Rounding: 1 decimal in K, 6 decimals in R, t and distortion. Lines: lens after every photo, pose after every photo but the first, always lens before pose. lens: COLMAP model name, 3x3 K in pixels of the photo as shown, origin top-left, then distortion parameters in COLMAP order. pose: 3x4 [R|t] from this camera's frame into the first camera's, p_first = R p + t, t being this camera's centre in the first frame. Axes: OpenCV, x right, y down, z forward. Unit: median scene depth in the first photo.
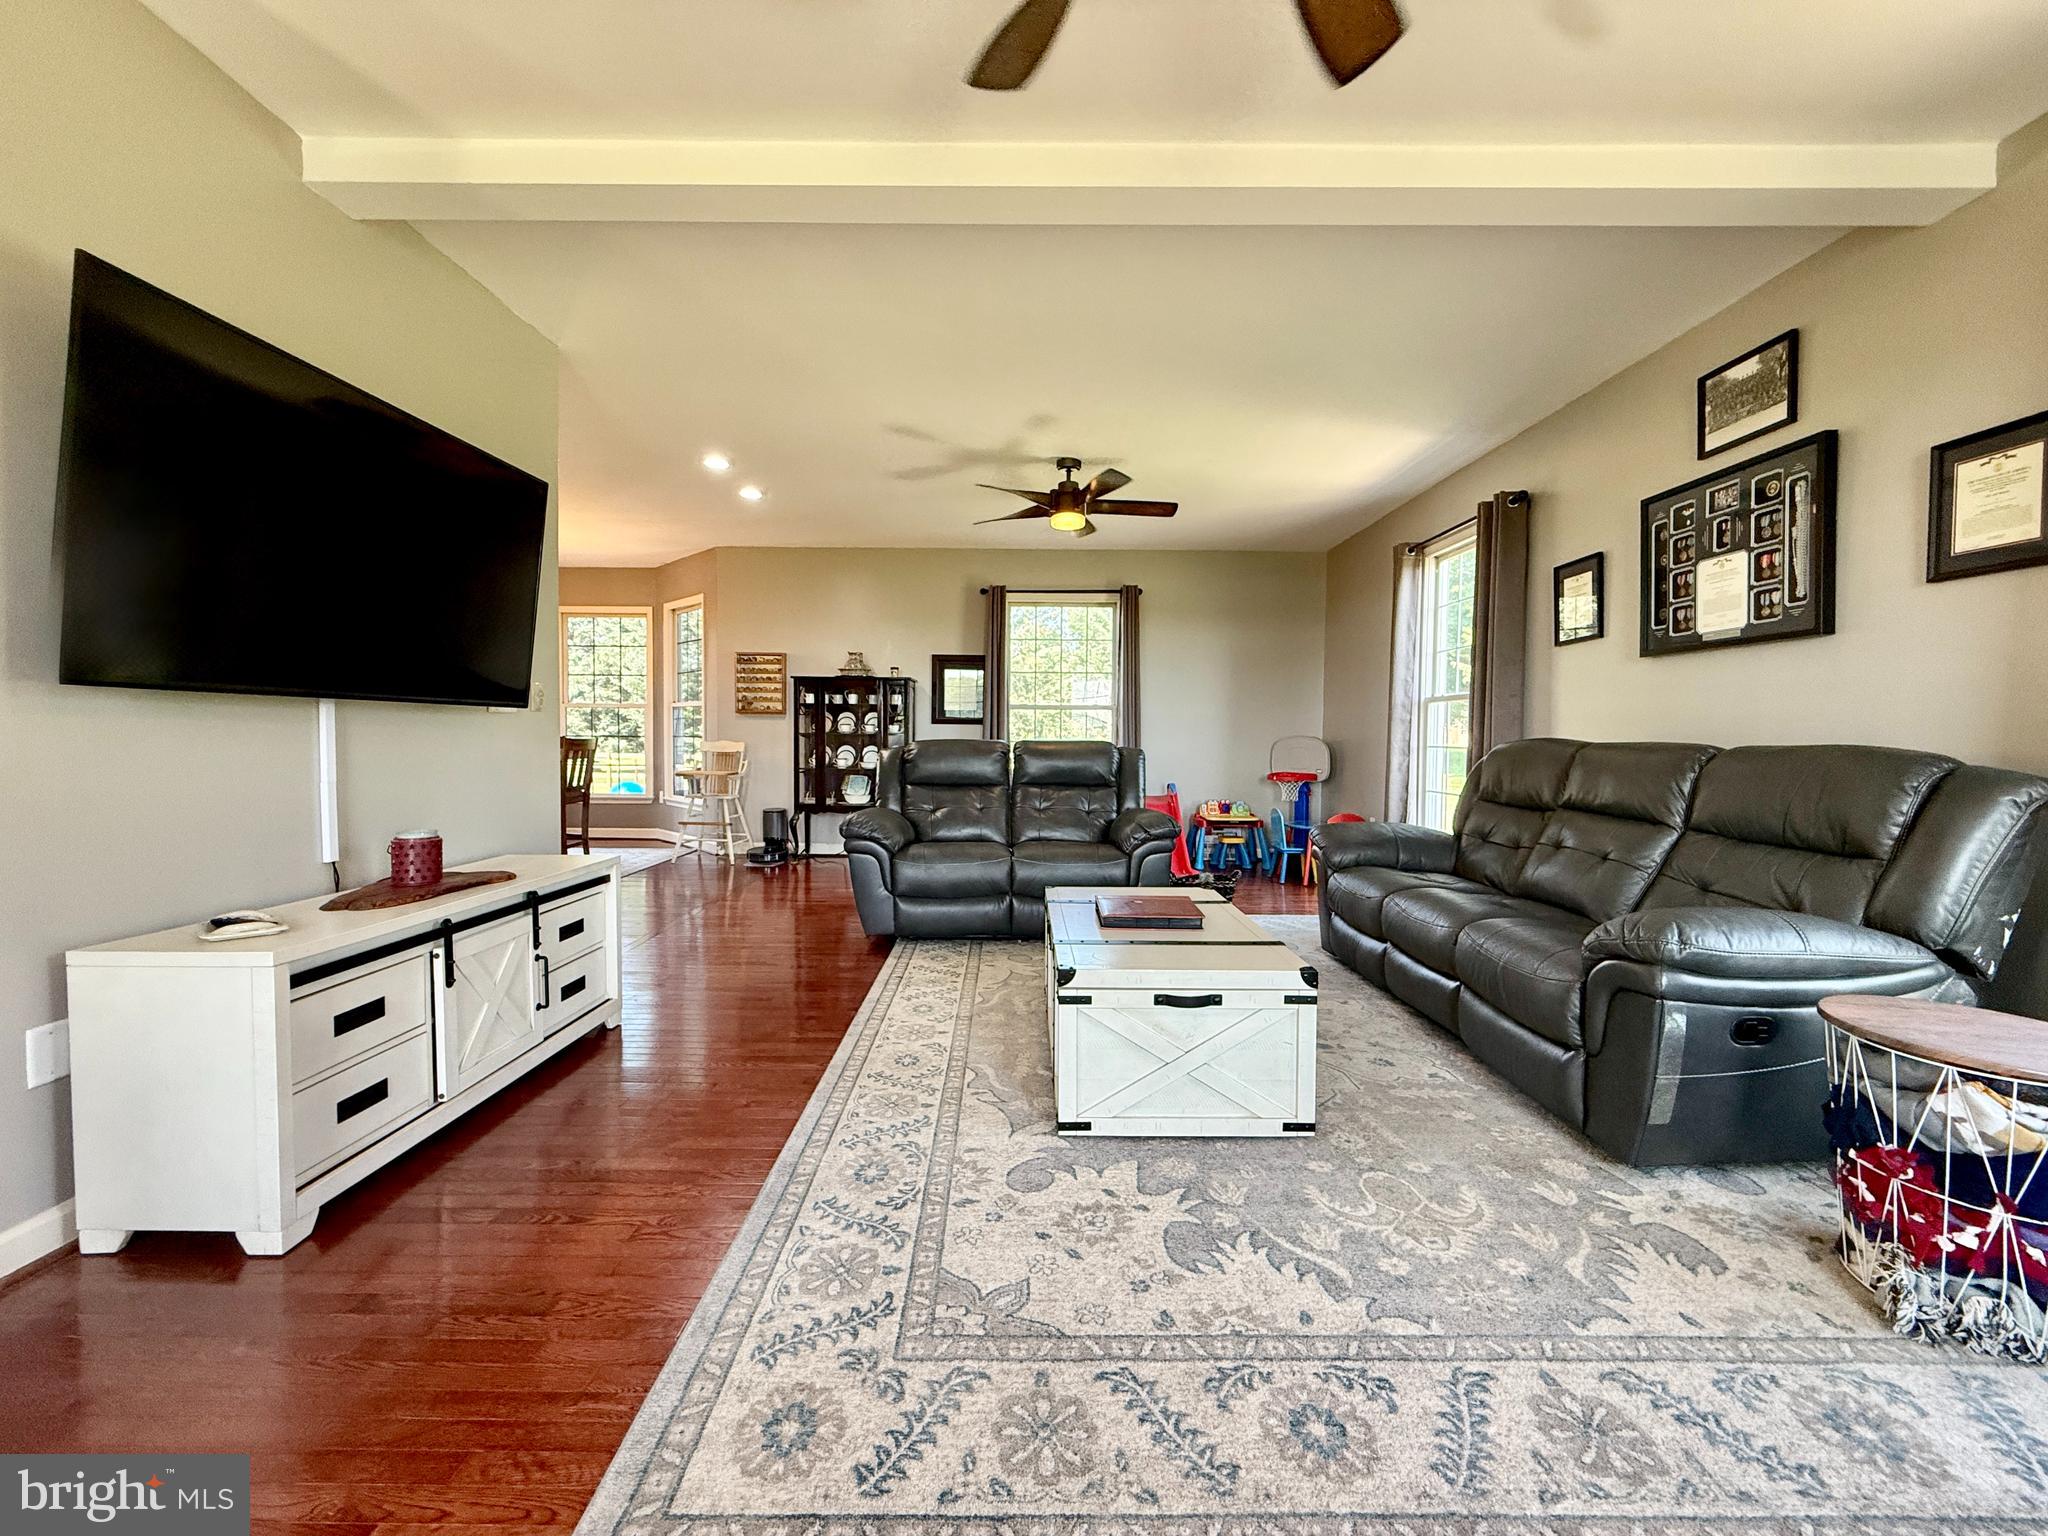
lens RADIAL K [[811.2, 0, 1021.6], [0, 811.2, 766.6], [0, 0, 1]] dist [0.000471, -0.000302]
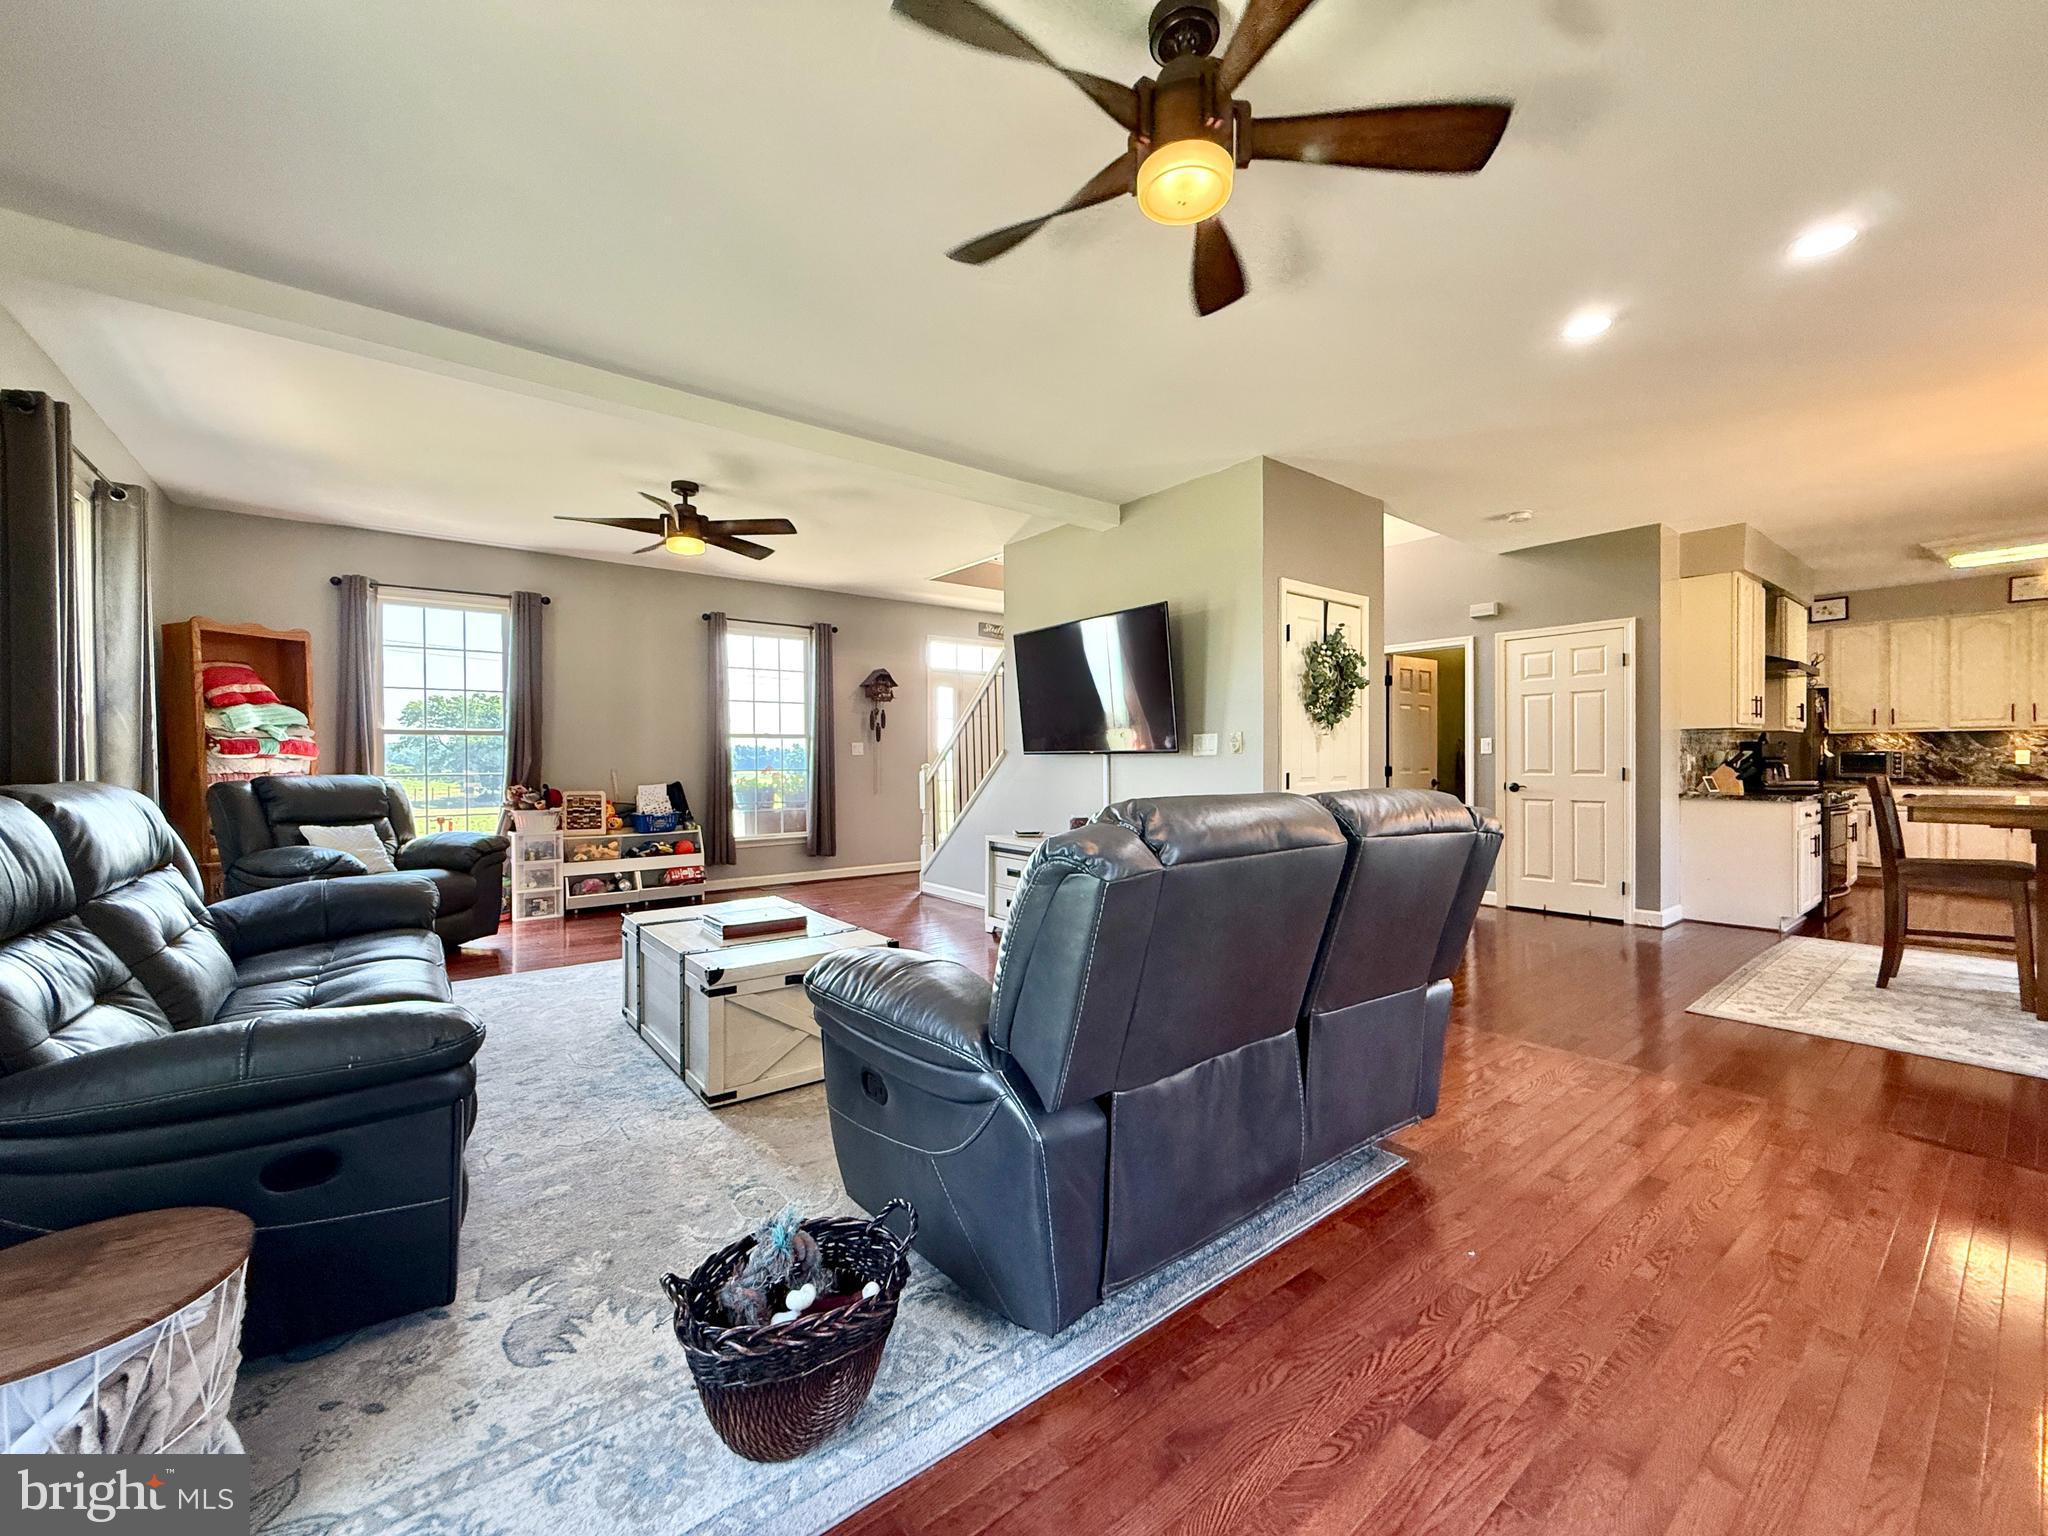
lens RADIAL K [[811.2, 0, 1021.6], [0, 811.2, 766.6], [0, 0, 1]] dist [0.000471, -0.000302]
pose [[-0.786364, -0.001590, -0.617761, 0.699364], [-0.027736, 0.999079, 0.032734, -0.114180], [0.617140, 0.042875, -0.785684, 2.610256]]
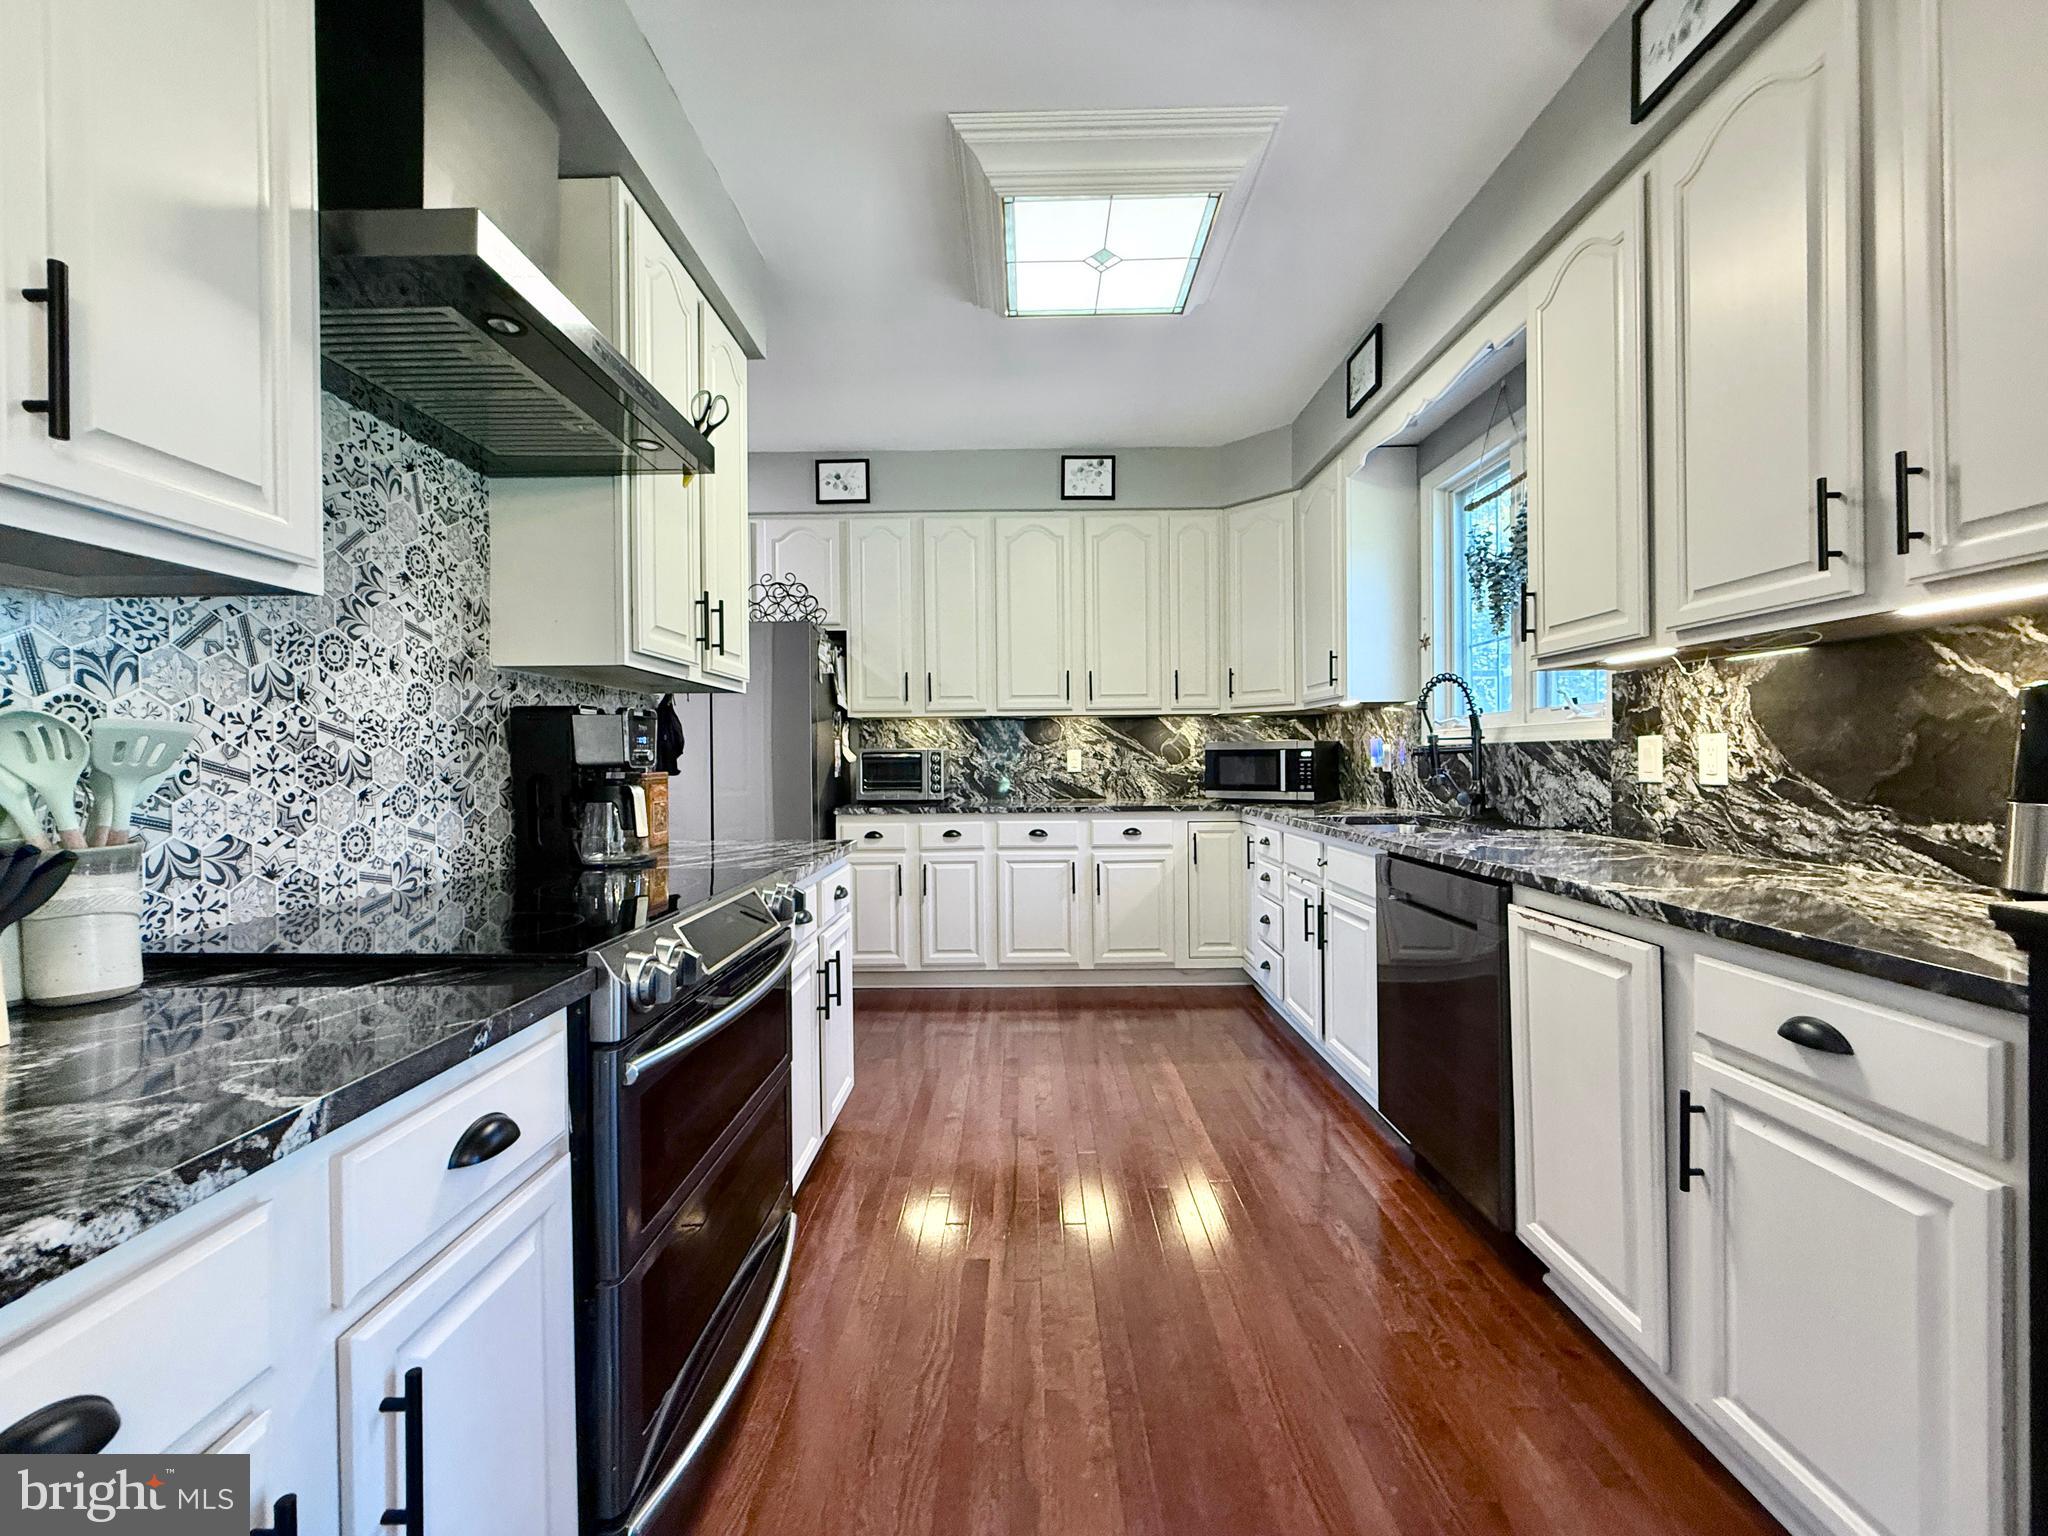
lens RADIAL K [[811.2, 0, 1021.6], [0, 811.2, 766.6], [0, 0, 1]] dist [0.000471, -0.000302]
pose [[-0.001319, -0.002617, -0.999996, -2.315109], [-0.029902, 0.999550, -0.002577, -0.132102], [0.999552, 0.029898, -0.001397, 2.409468]]
